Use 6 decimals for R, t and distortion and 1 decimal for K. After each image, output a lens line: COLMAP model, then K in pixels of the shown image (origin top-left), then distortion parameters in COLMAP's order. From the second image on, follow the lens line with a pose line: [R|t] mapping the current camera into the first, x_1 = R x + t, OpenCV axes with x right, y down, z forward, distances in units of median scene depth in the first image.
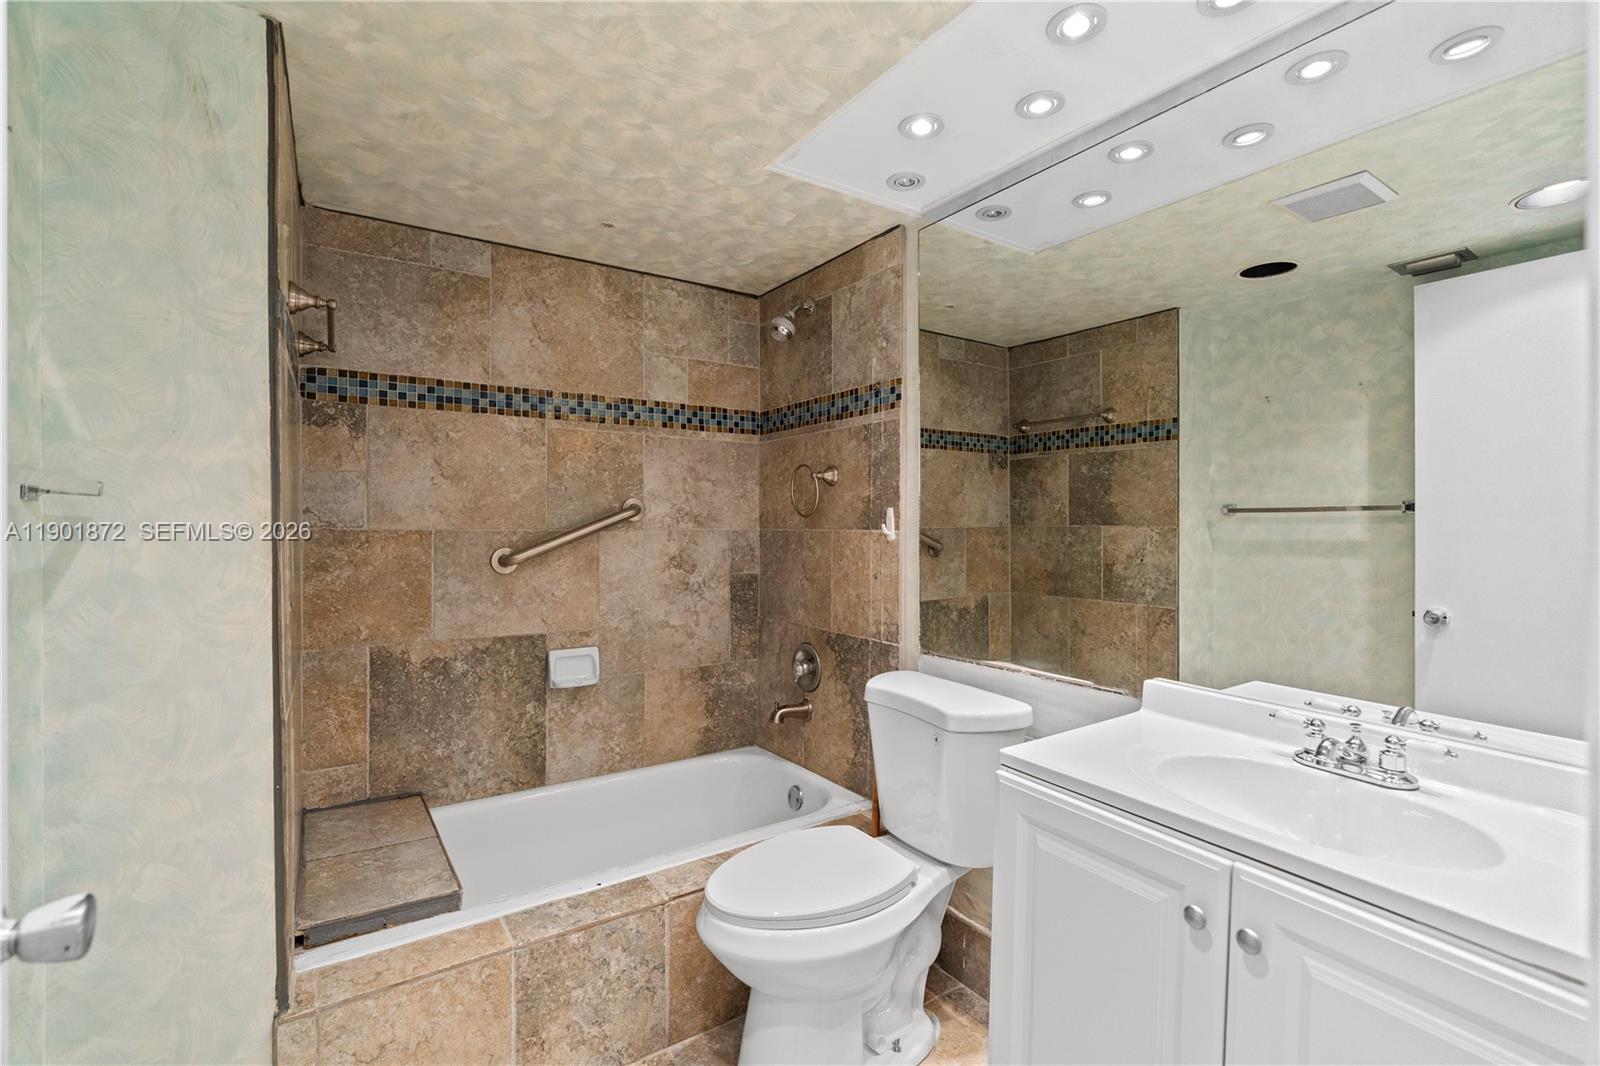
lens RADIAL K [[725.8, 0, 803.2], [0, 725.8, 528.3], [0, 0, 1]] dist [-0.011489, 0.005094]
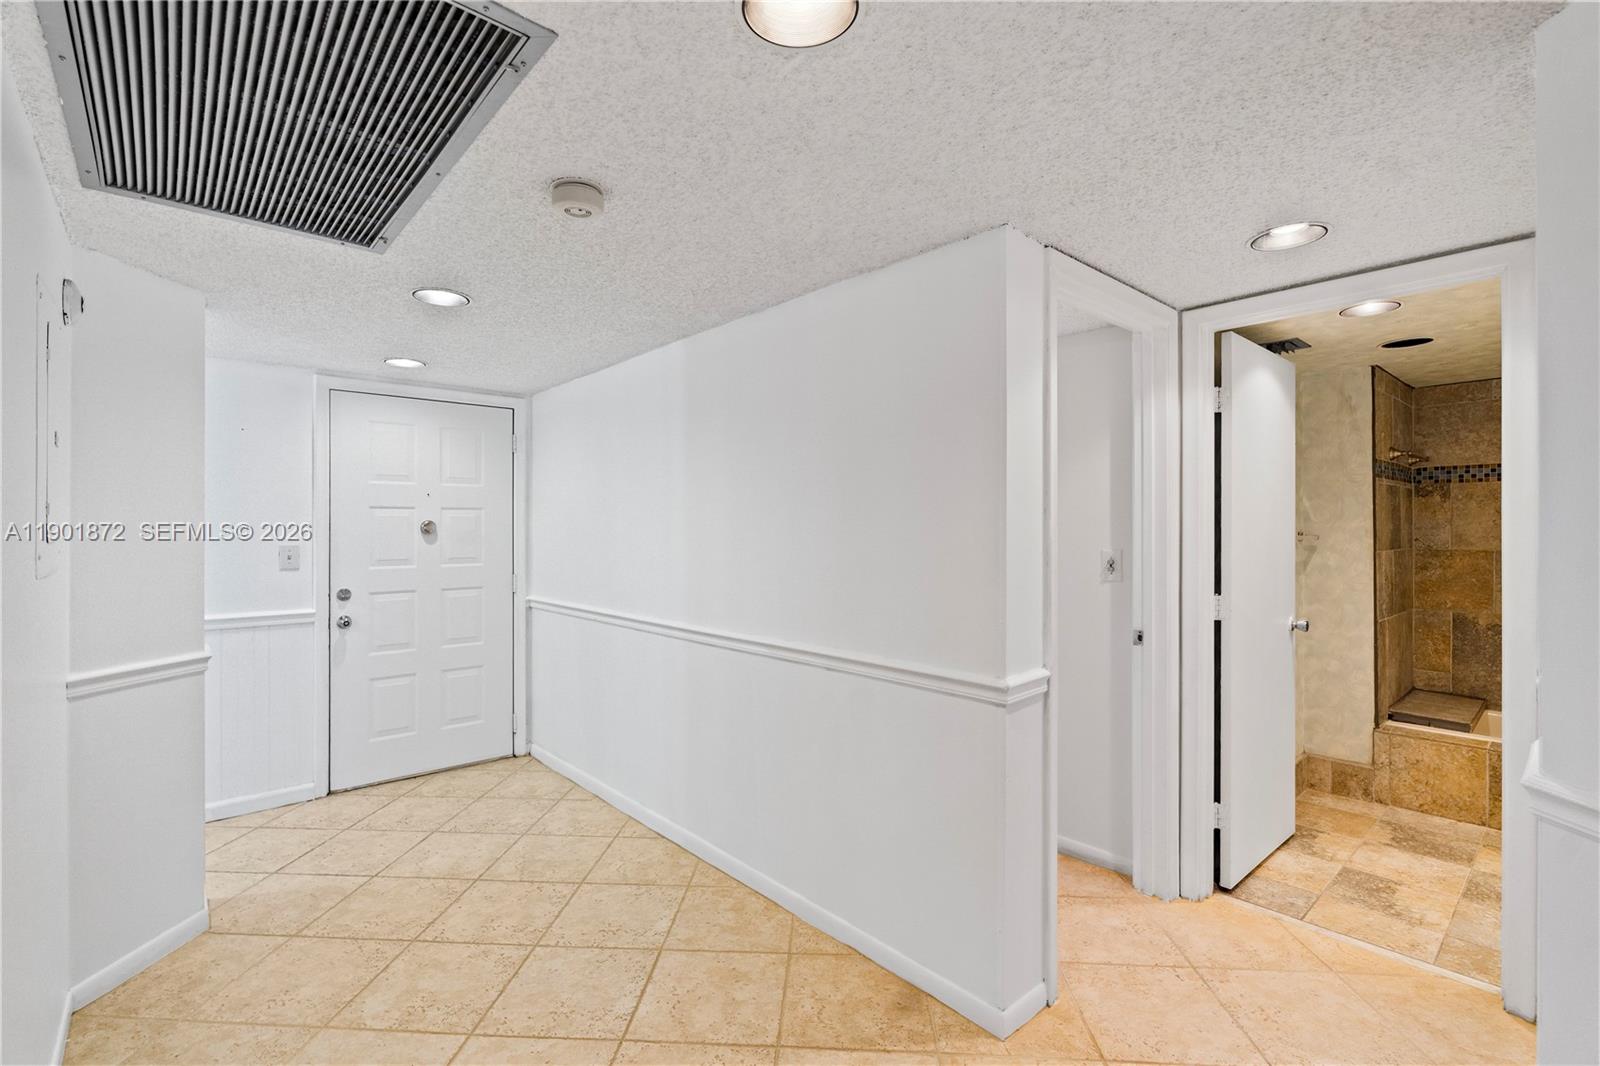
lens RADIAL K [[725.8, 0, 797.0], [0, 725.8, 527.9], [0, 0, 1]] dist [-0.011489, 0.005094]
pose [[0.133372, -0.004223, -0.991057, 1.046863], [-0.006371, 0.999967, -0.005118, -0.034619], [0.991046, 0.006997, 0.133341, -0.952463]]
